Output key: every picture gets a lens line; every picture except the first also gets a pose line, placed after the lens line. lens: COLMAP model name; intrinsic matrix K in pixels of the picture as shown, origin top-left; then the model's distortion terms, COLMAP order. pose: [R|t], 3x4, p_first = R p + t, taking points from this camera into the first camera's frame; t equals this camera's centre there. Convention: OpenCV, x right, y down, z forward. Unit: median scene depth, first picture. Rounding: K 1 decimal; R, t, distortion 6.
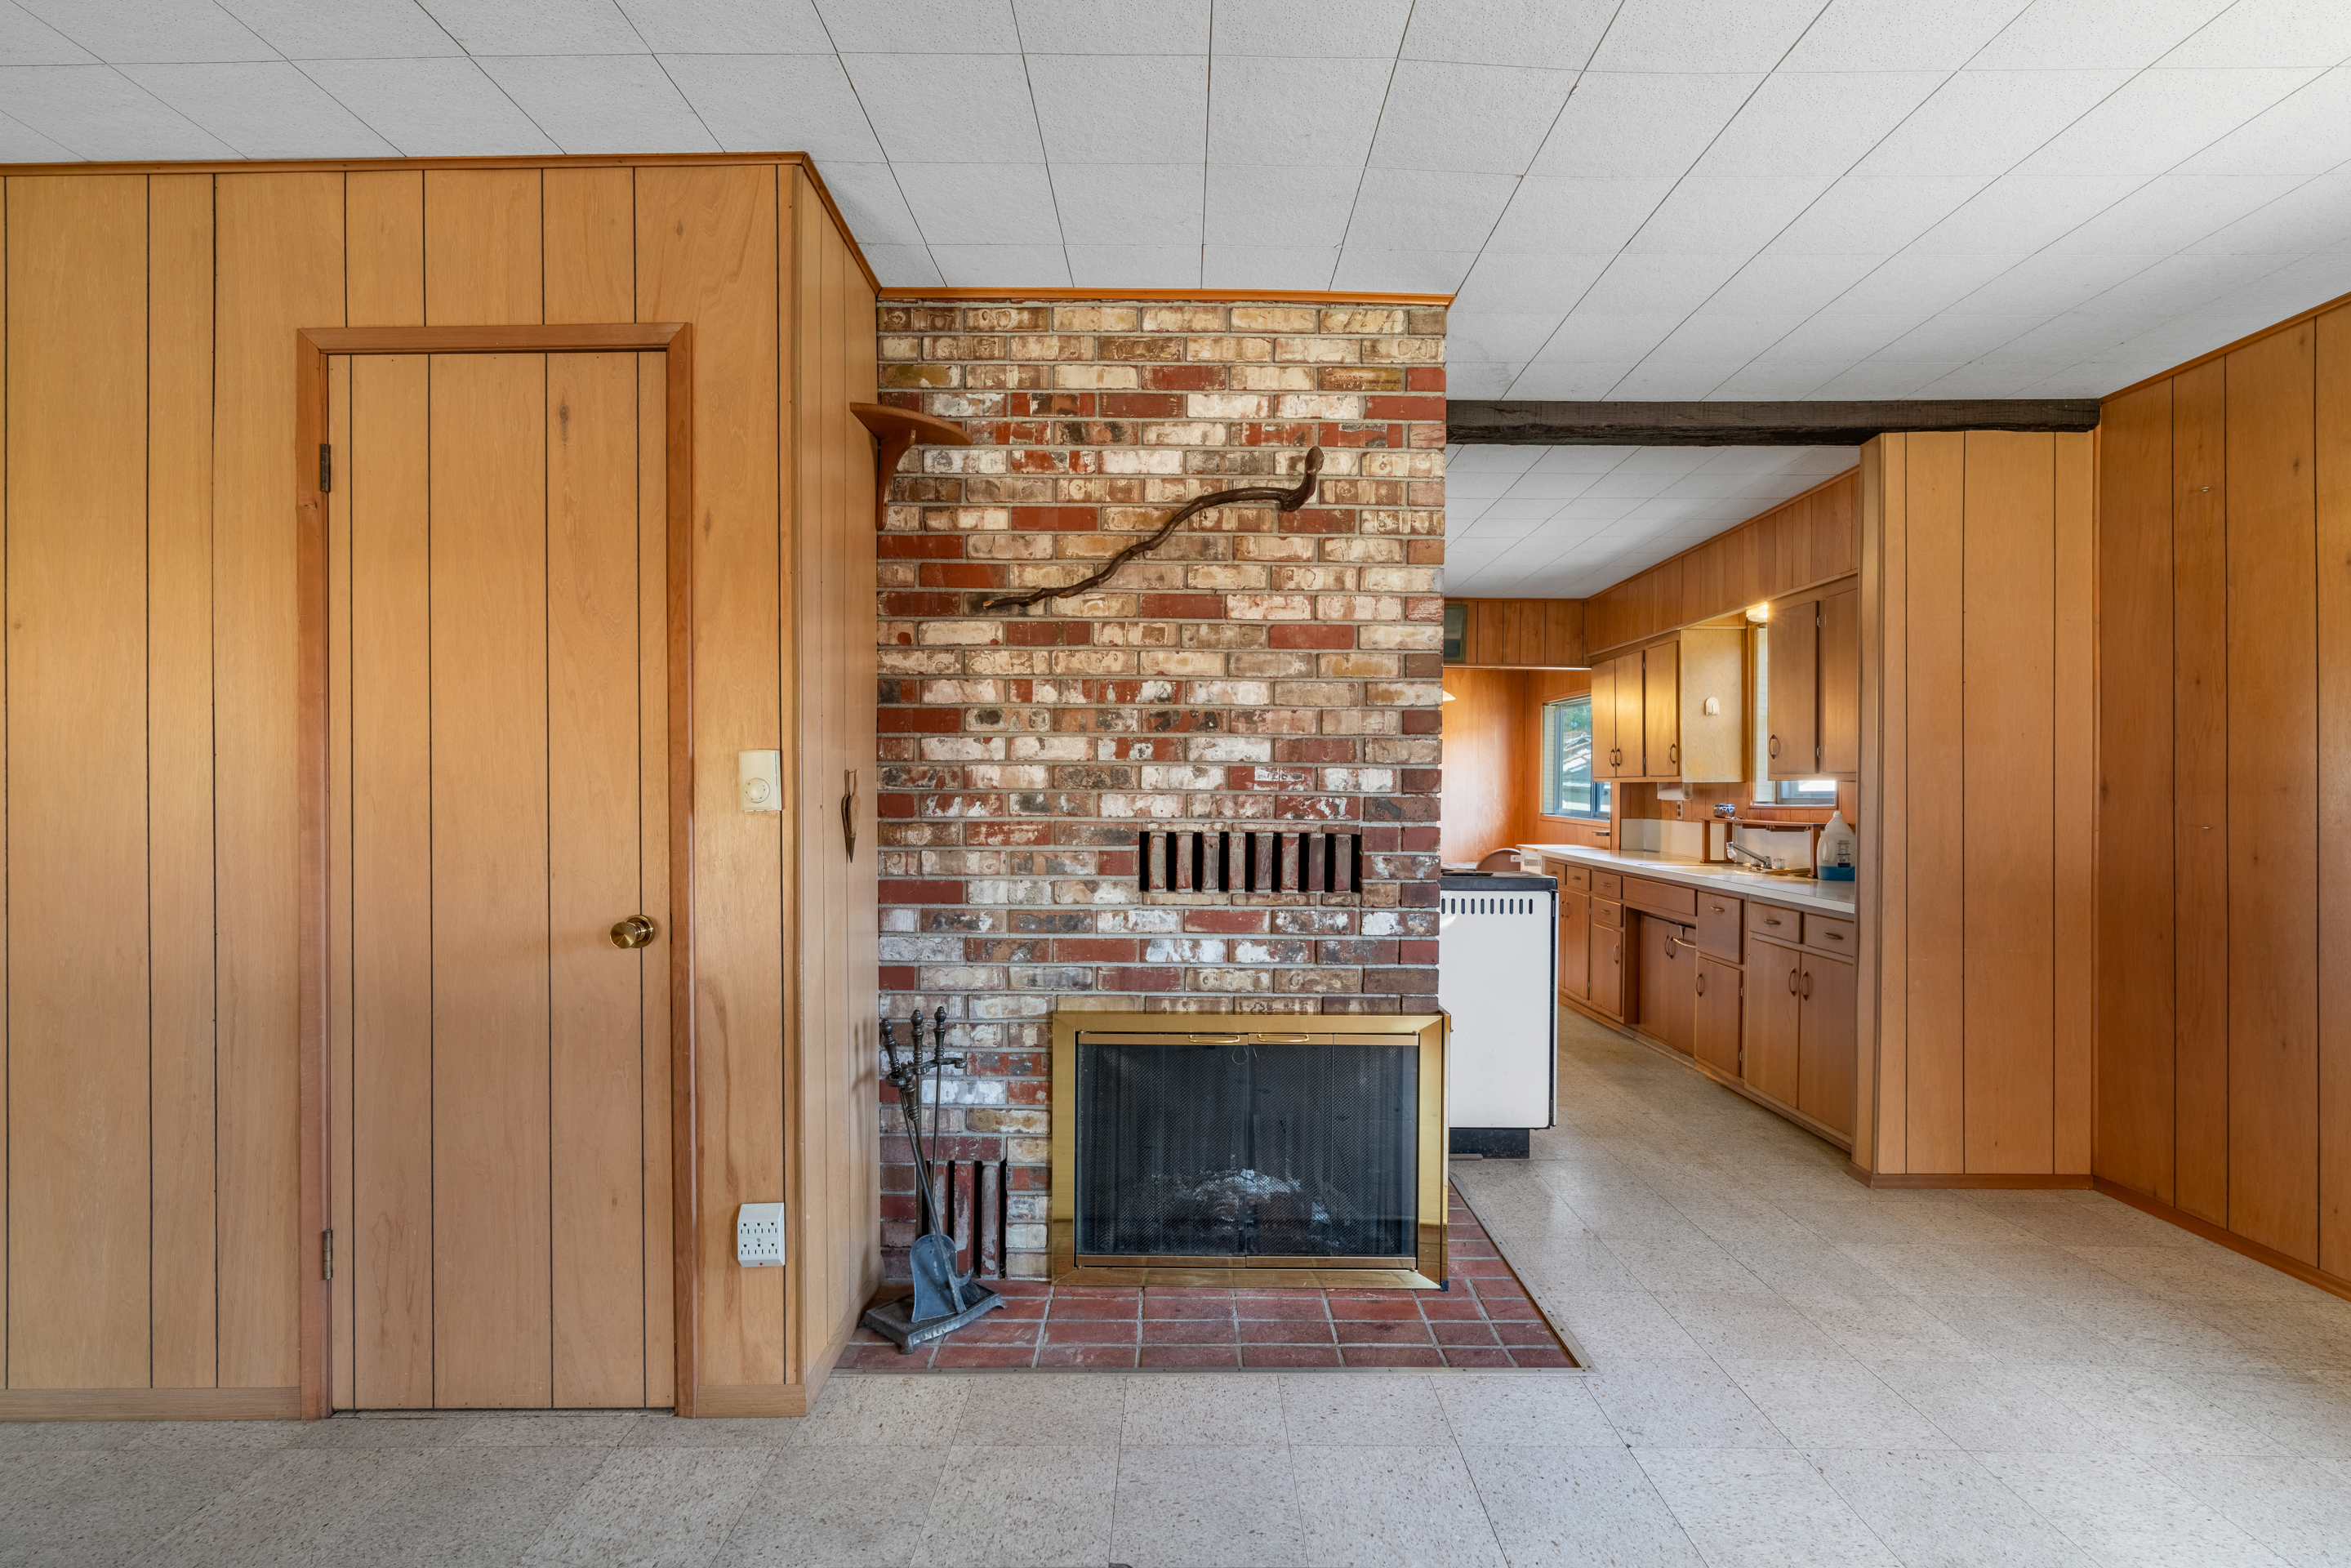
lens RADIAL K [[1068.2, 0, 1175.5], [0, 1068.2, 784.0], [0, 0, 1]] dist [-0.017329, 0.007622]
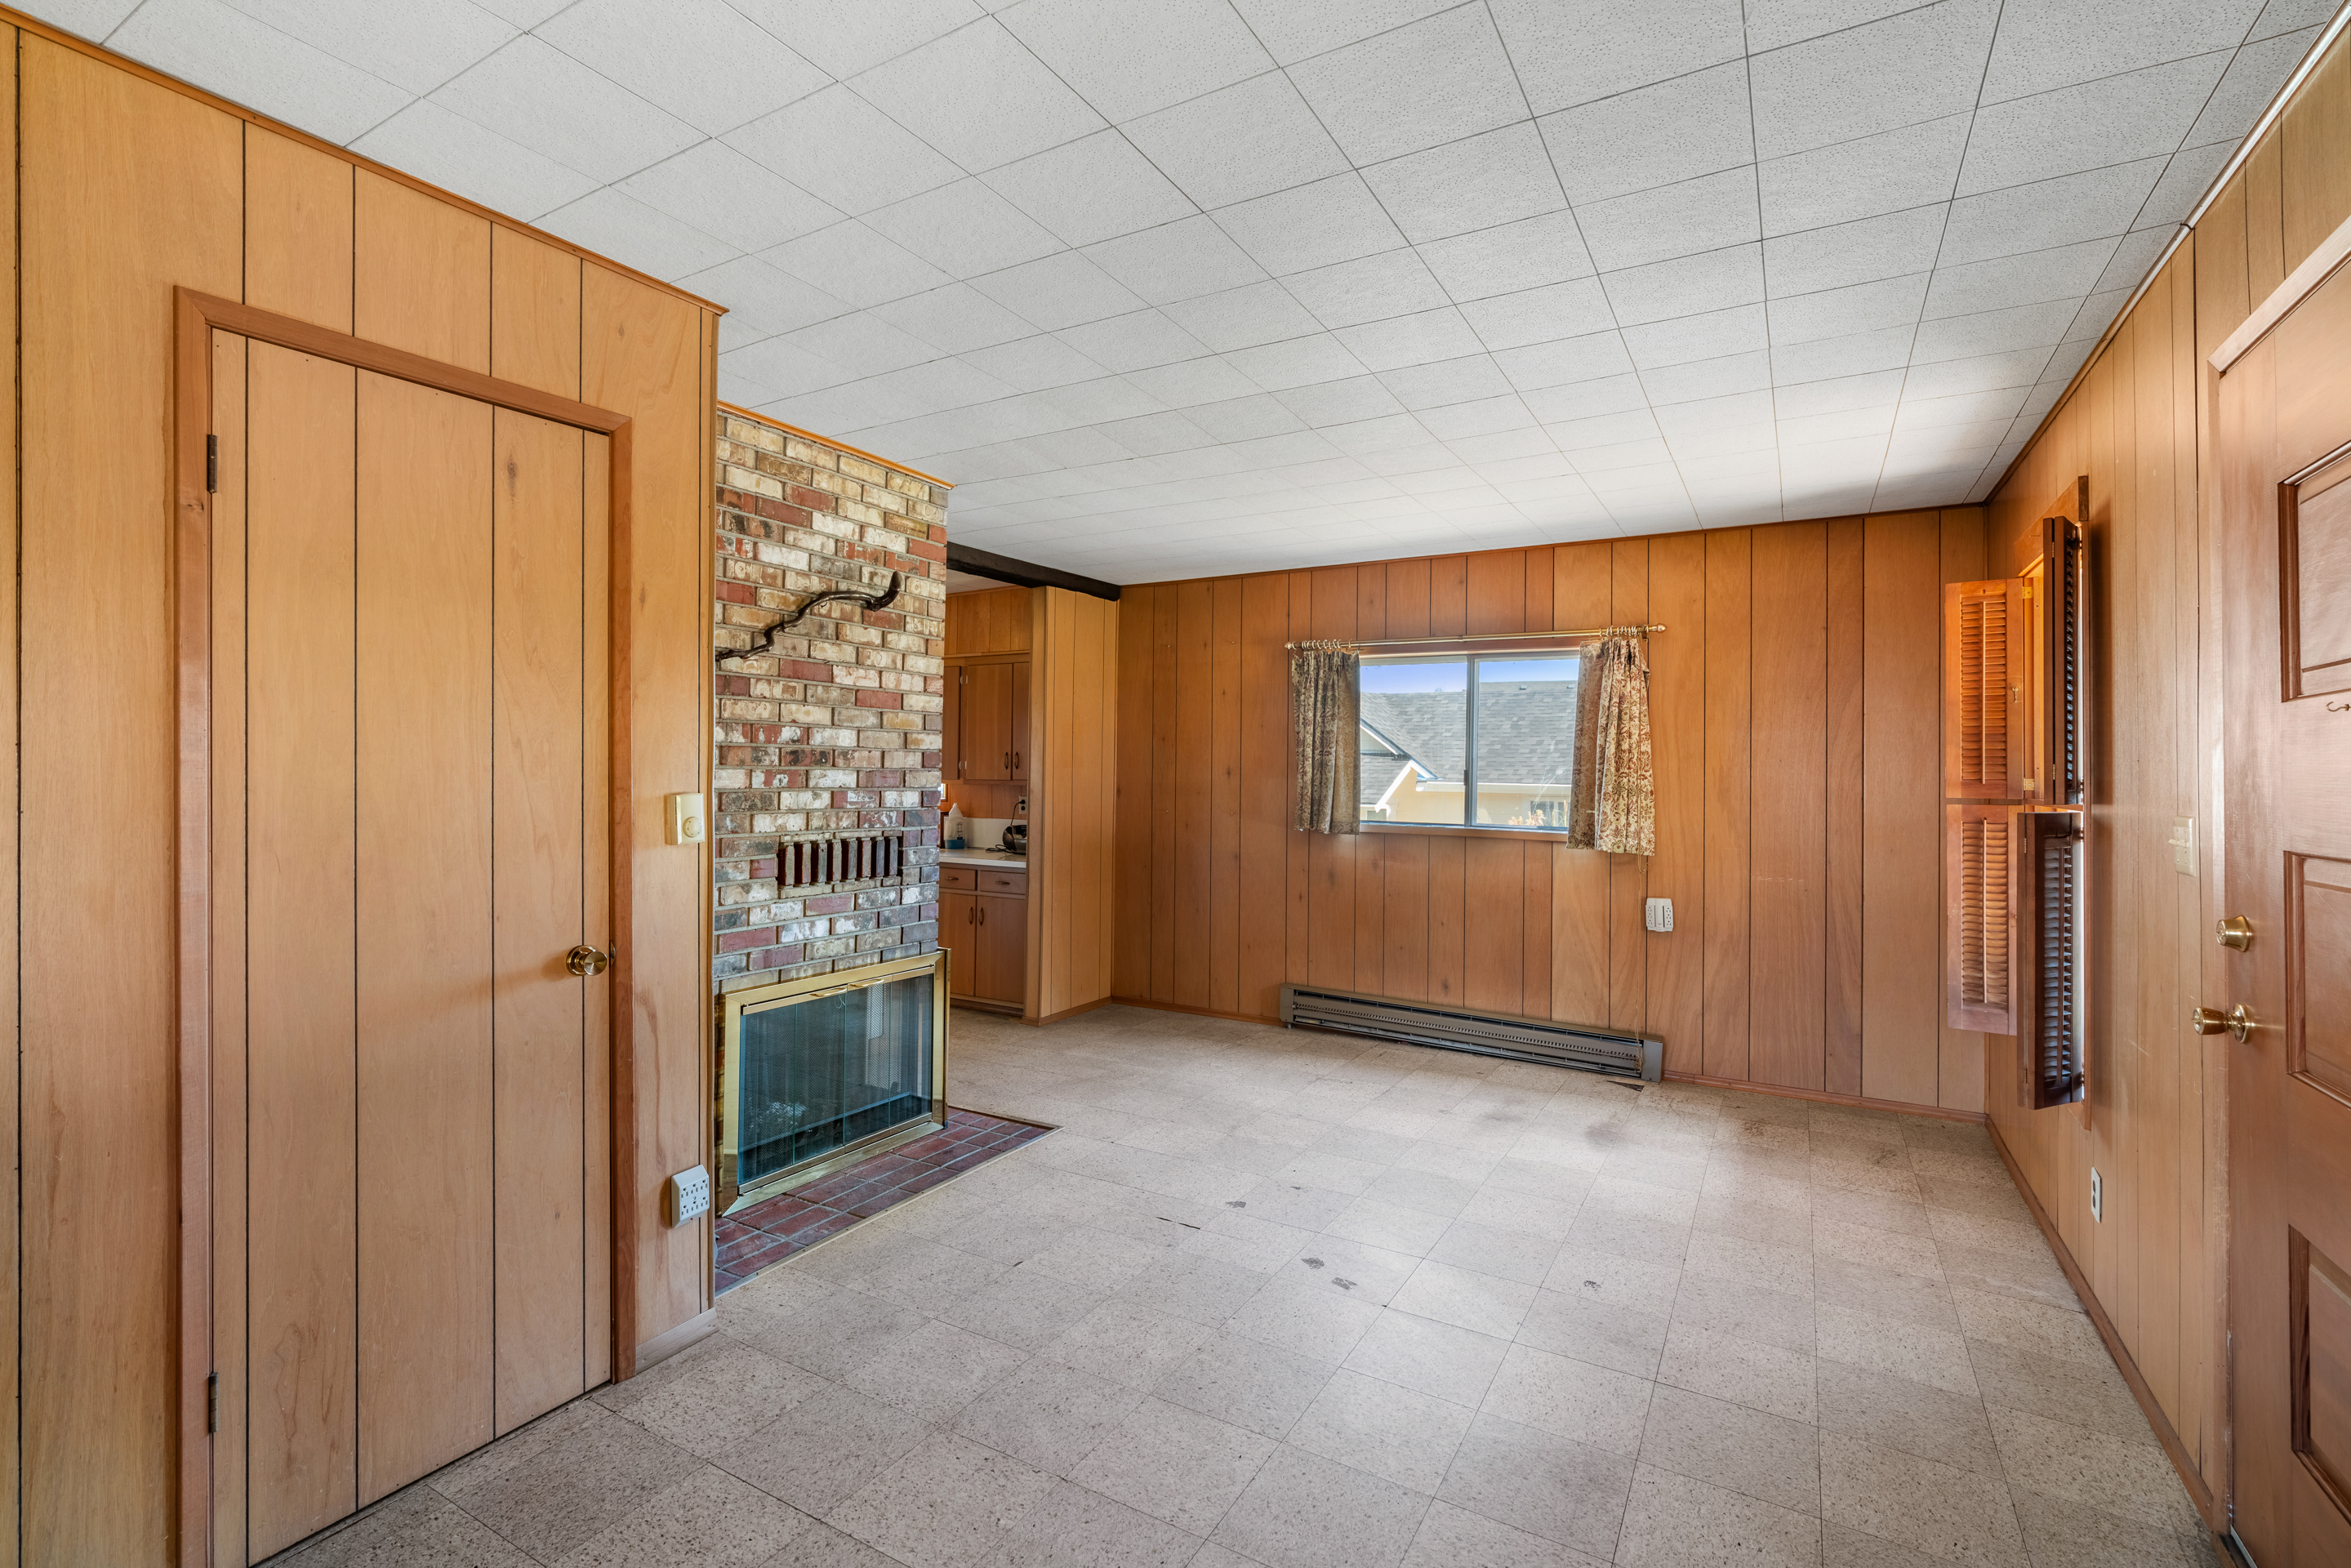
lens RADIAL K [[1065.9, 0, 1177.0], [0, 1065.9, 764.7], [0, 0, 1]] dist [-0.003435, 0.000067]
pose [[0.501787, 0.005412, 0.864974, -0.906764], [-0.010611, 0.999944, -0.000101, -0.054888], [-0.864926, -0.009127, 0.501816, -0.062448]]
